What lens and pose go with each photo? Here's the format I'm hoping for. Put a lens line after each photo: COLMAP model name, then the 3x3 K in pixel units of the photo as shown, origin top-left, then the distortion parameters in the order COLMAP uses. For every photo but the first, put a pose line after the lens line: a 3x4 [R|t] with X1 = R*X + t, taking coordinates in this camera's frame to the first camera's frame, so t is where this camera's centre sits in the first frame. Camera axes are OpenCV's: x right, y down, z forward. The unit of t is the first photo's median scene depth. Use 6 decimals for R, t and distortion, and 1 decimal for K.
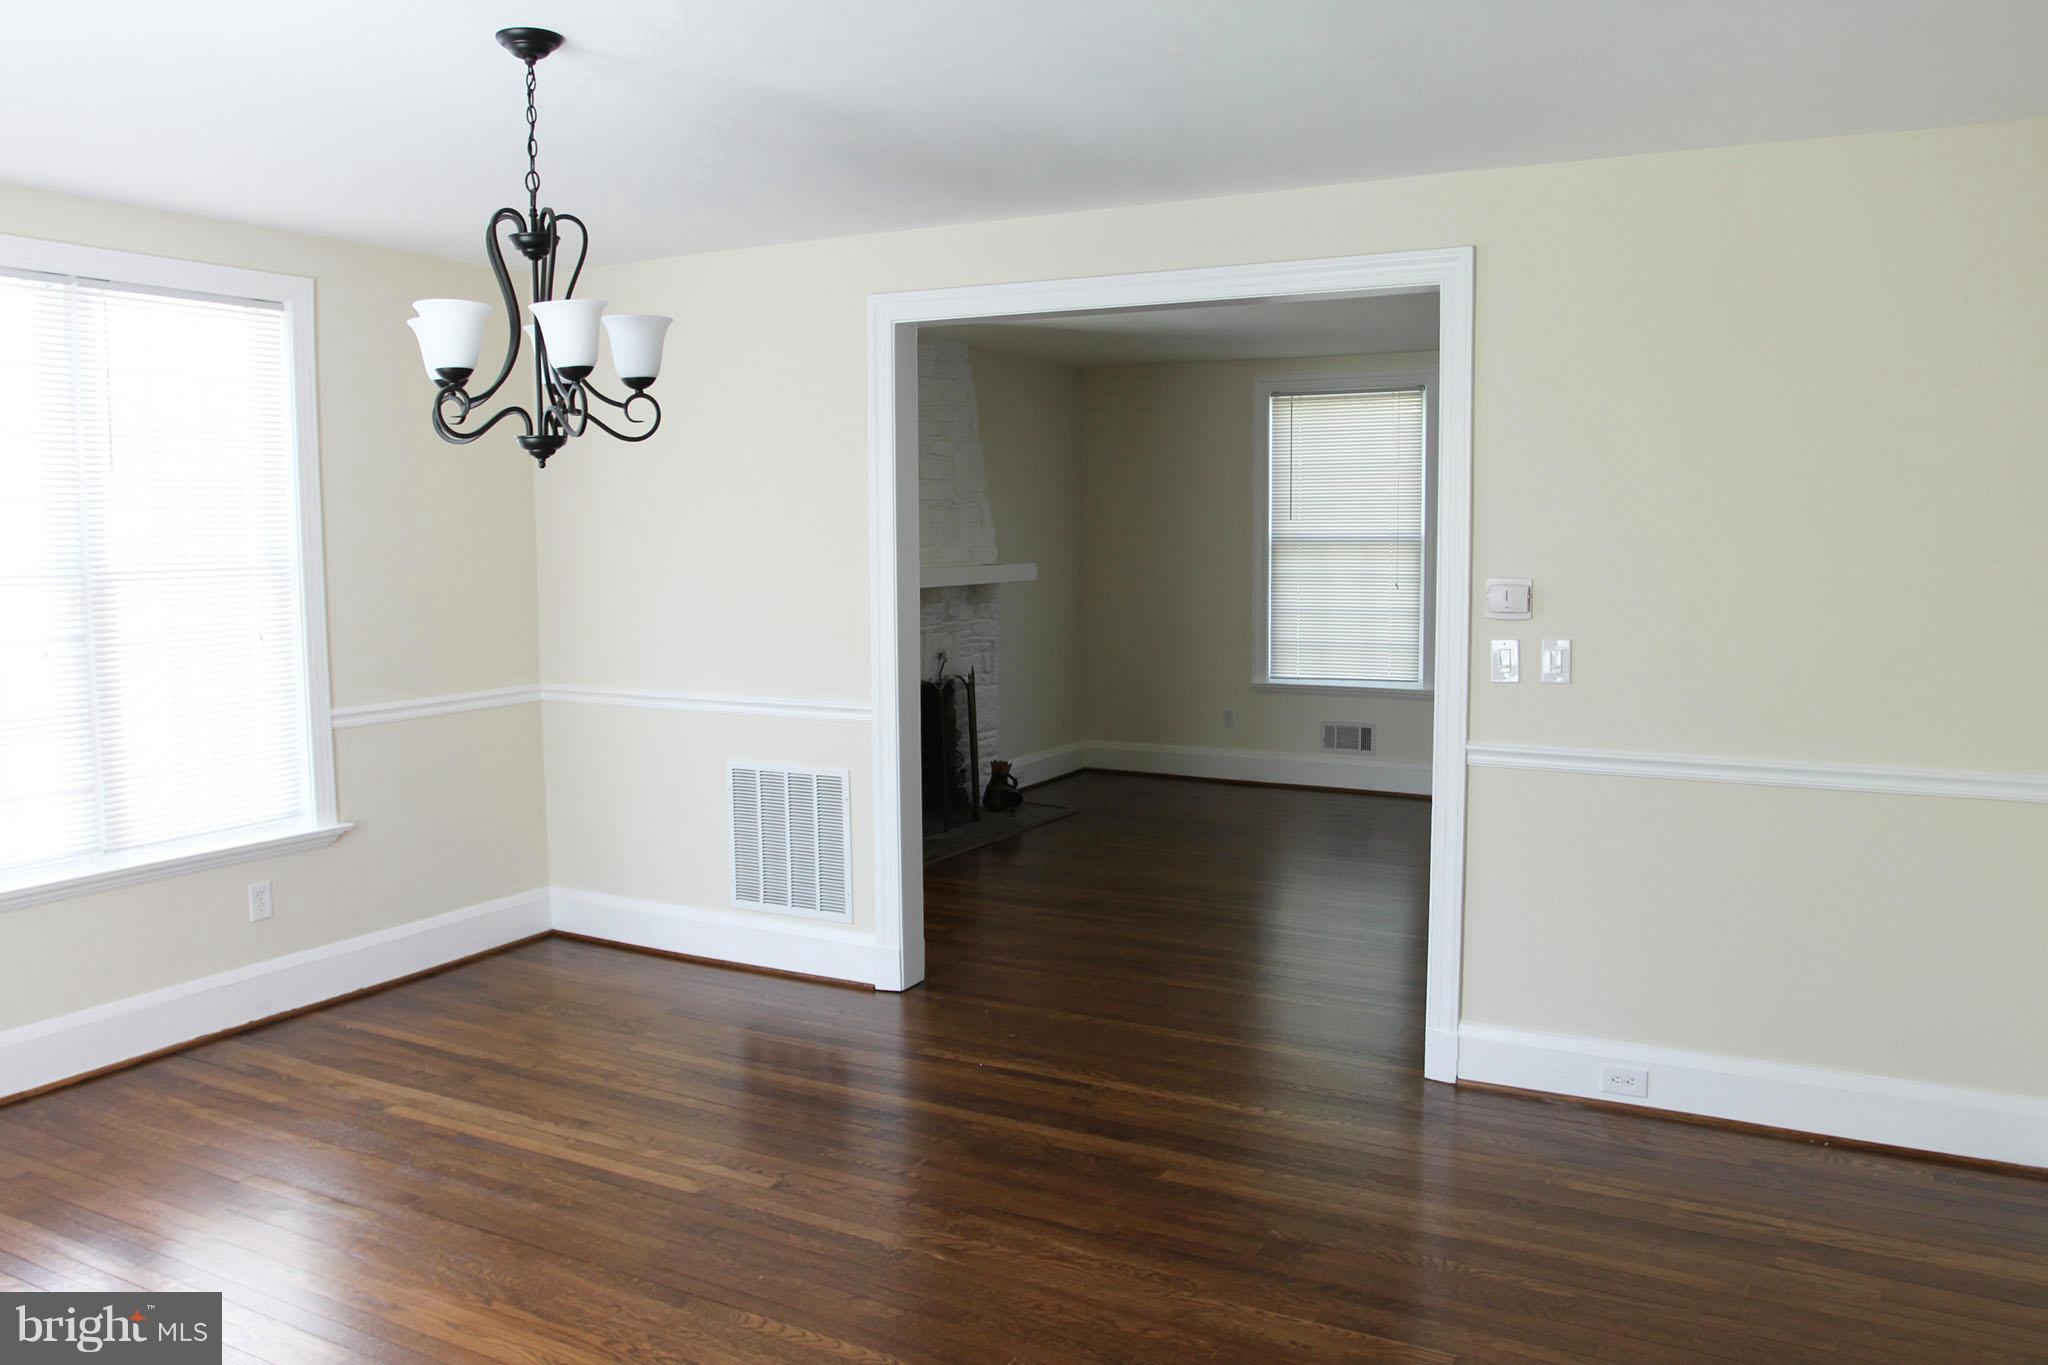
lens RADIAL K [[1653.9, 0, 1019.5], [0, 1653.9, 678.8], [0, 0, 1]] dist [-0.004490, -0.005623]
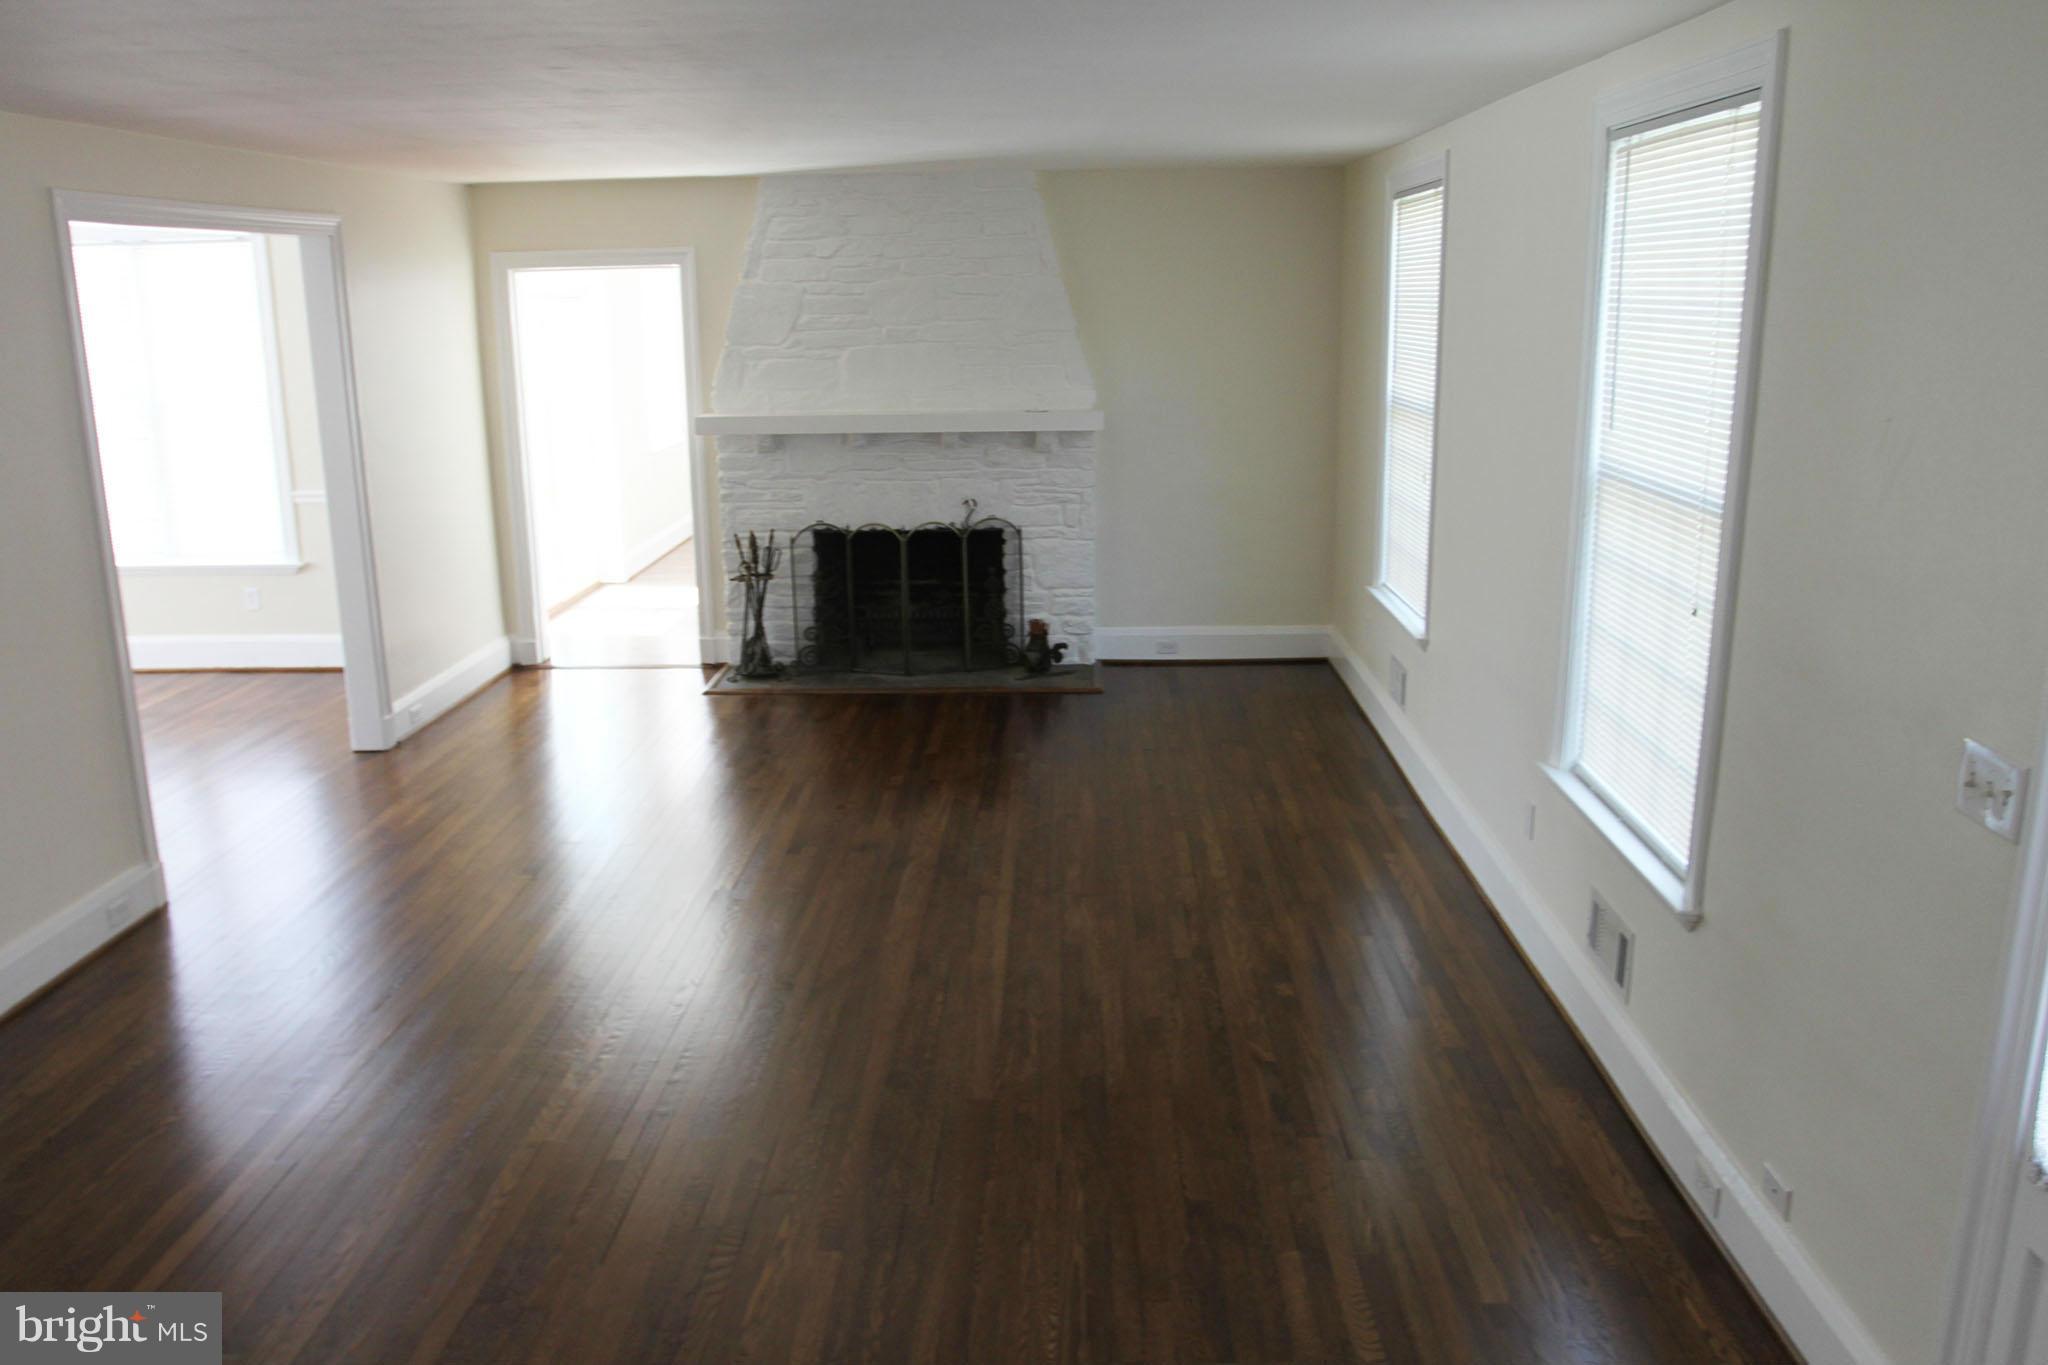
lens RADIAL K [[1653.9, 0, 1021.0], [0, 1653.9, 680.6], [0, 0, 1]] dist [-0.004490, -0.005623]
pose [[0.426942, 0.221786, -0.876659, 0.830594], [-0.066973, 0.974549, 0.213935, -0.120020], [0.901795, -0.032625, 0.430930, 0.590014]]
